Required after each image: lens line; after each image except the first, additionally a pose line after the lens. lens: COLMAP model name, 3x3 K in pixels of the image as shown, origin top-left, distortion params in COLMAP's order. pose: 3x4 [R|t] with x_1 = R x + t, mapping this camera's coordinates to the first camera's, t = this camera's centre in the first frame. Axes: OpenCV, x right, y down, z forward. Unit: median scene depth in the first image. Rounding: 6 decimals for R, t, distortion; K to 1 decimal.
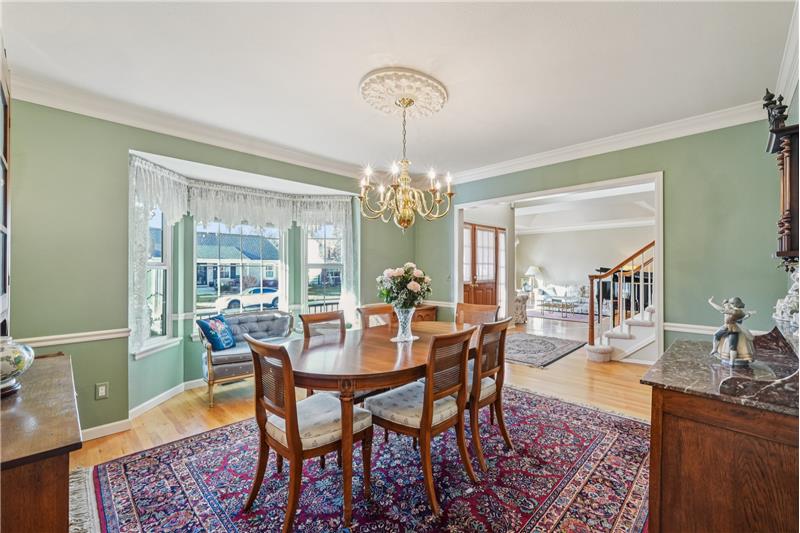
lens RADIAL K [[341.1, 0, 399.5], [0, 341.1, 268.7], [0, 0, 1]] dist [0.000478, -0.000117]
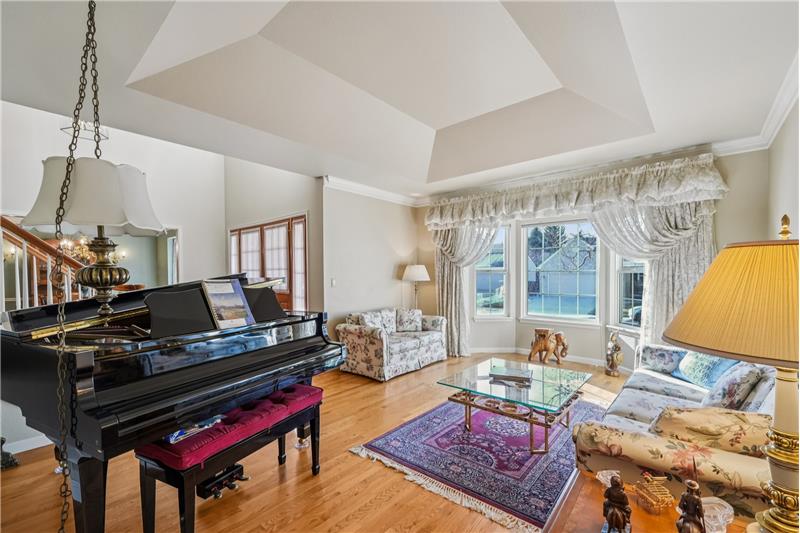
lens RADIAL K [[341.1, 0, 399.5], [0, 341.1, 268.7], [0, 0, 1]] dist [0.000478, -0.000117]
pose [[0.064046, -0.008034, -0.997915, 1.044415], [0.003924, 0.999962, -0.007798, -0.007800], [0.997939, -0.003417, 0.064075, 1.210935]]
